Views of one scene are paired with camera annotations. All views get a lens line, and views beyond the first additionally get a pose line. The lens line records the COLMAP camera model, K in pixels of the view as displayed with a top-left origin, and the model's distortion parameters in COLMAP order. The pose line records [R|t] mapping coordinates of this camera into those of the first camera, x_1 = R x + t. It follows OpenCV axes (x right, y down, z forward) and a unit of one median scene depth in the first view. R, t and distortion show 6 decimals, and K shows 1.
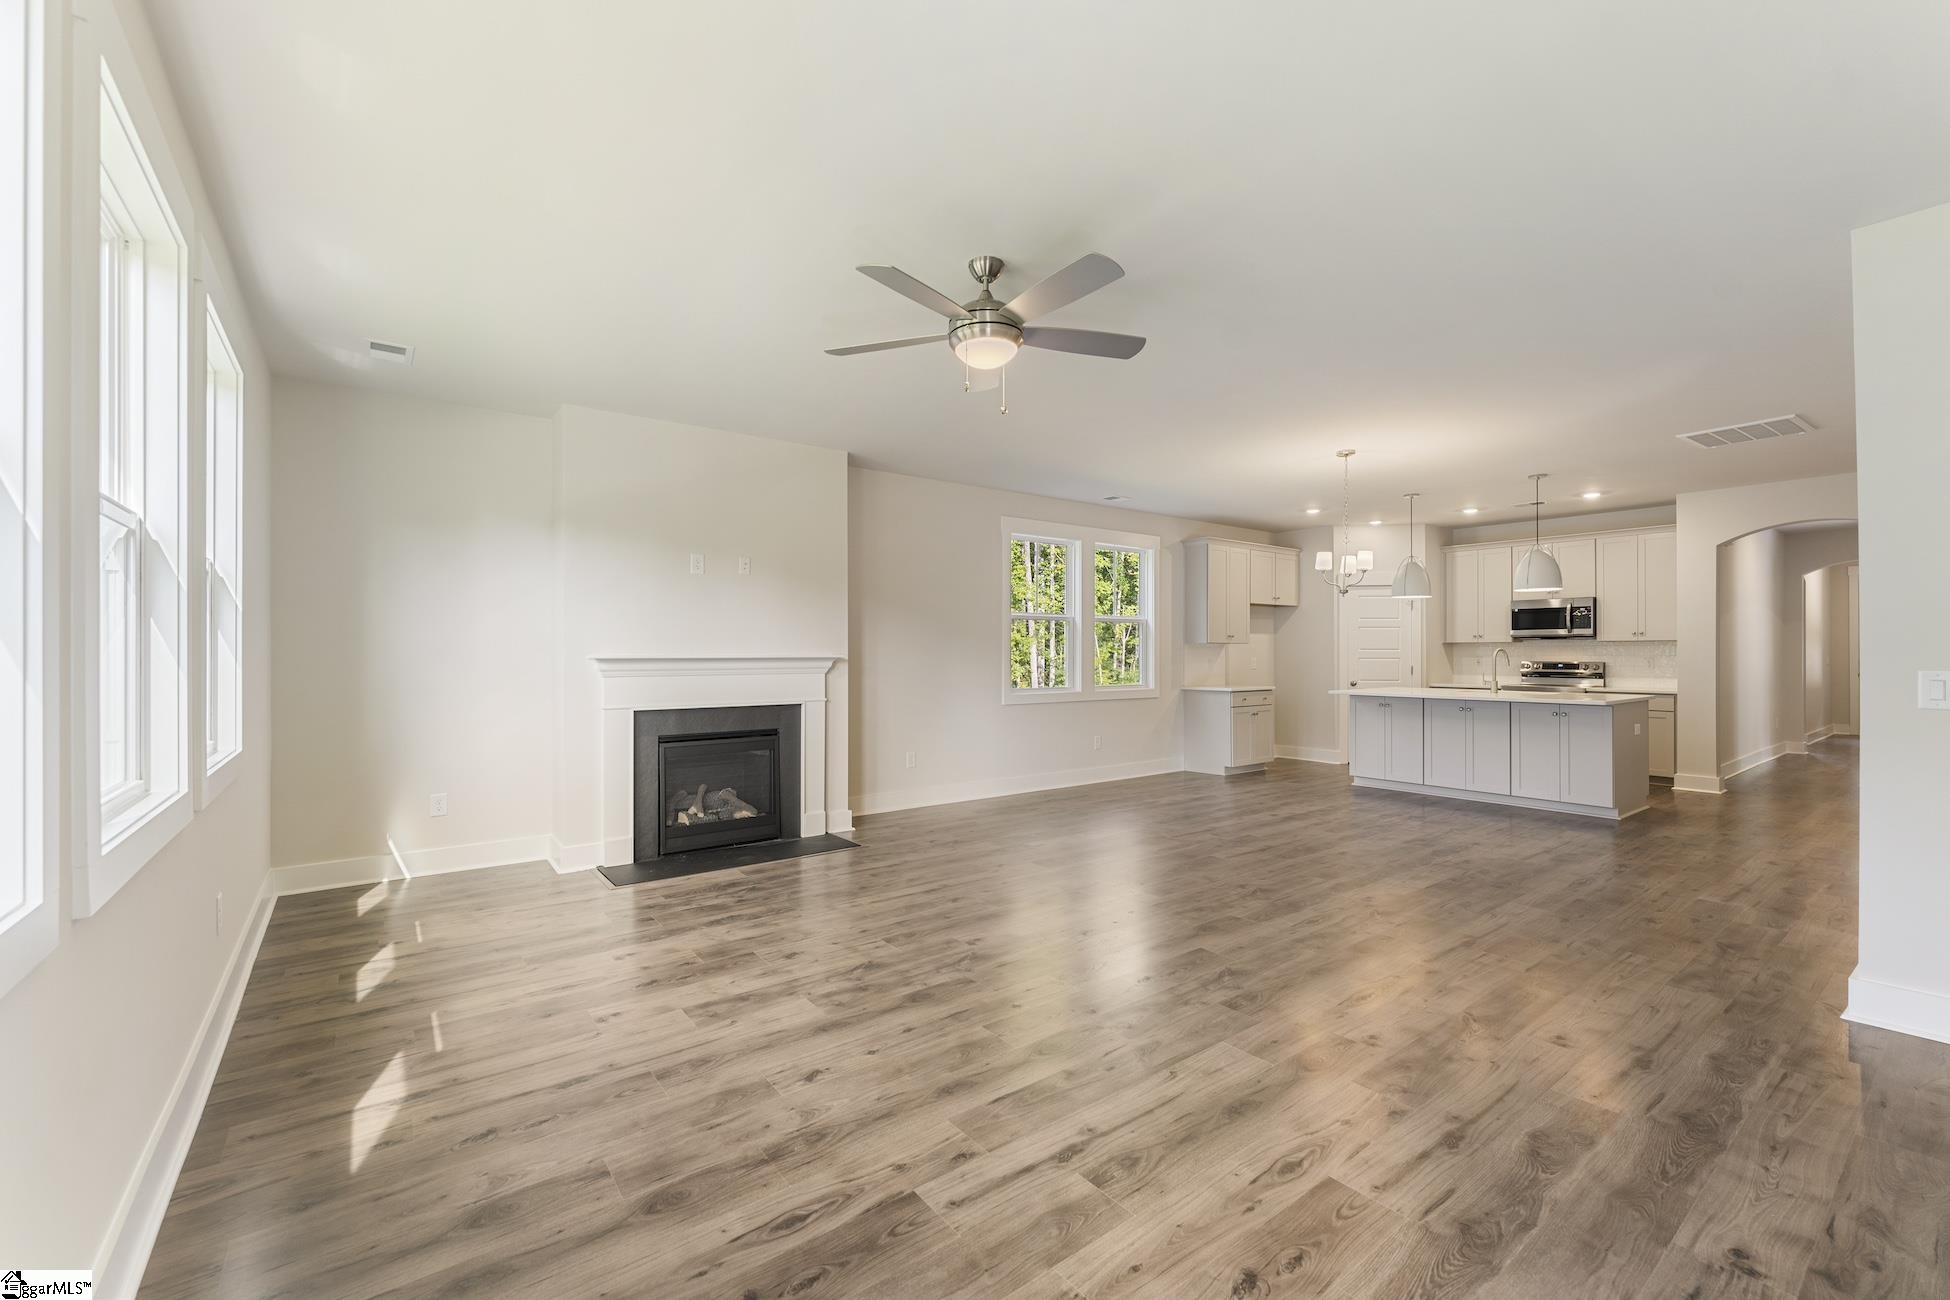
lens RADIAL K [[806.1, 0, 974.1], [0, 806.1, 652.9], [0, 0, 1]] dist [0.001217, -0.000098]
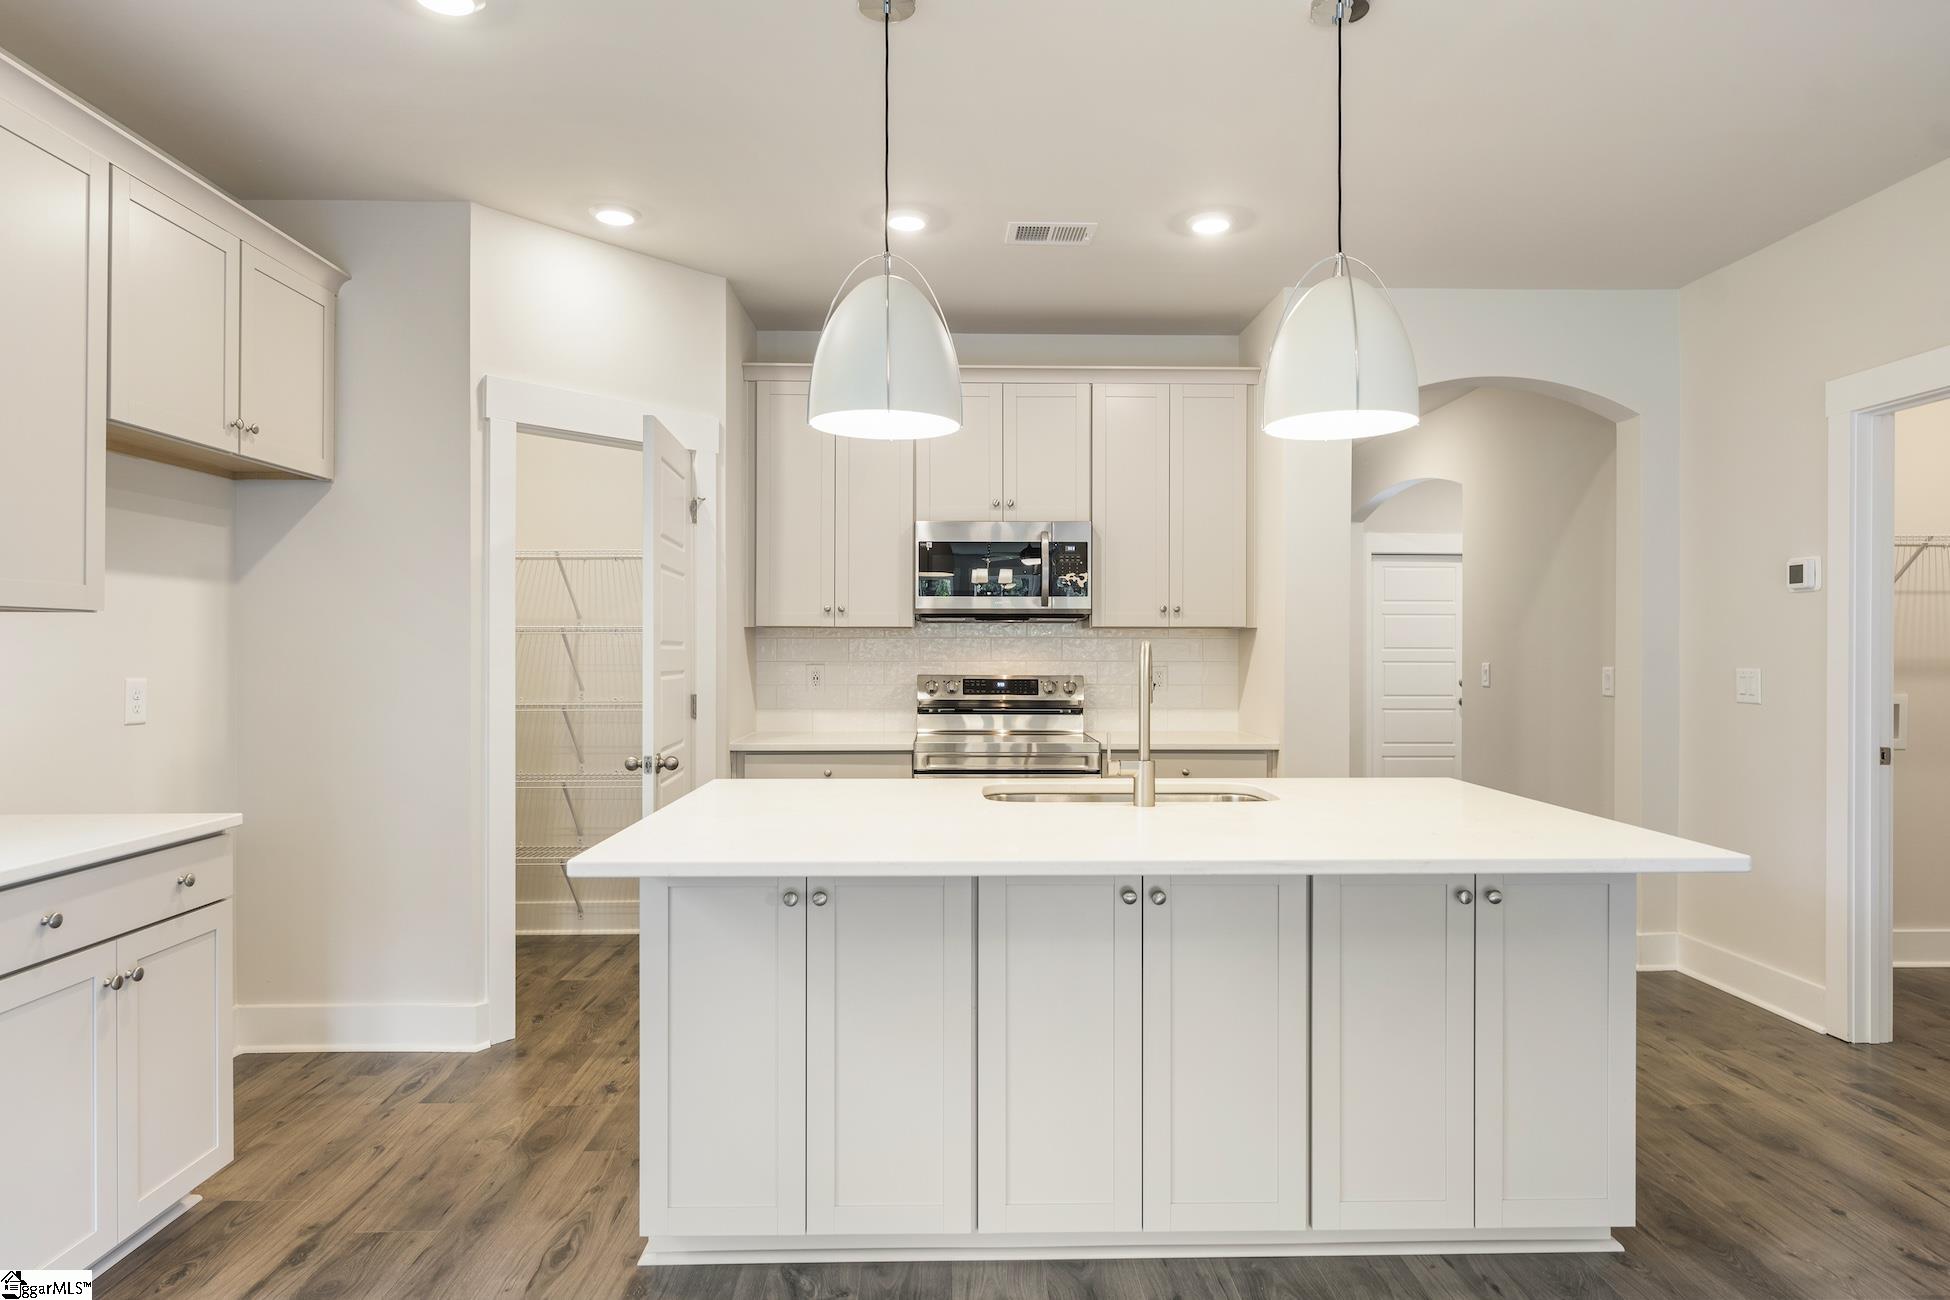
lens RADIAL K [[1110.7, 0, 976.7], [0, 1110.7, 645.6], [0, 0, 1]] dist [0.003048, 0.001065]
pose [[0.573841, 0.003771, 0.818958, 0.243756], [-0.004368, 0.999989, -0.001544, -0.003496], [-0.818955, -0.002692, 0.573851, 0.670998]]
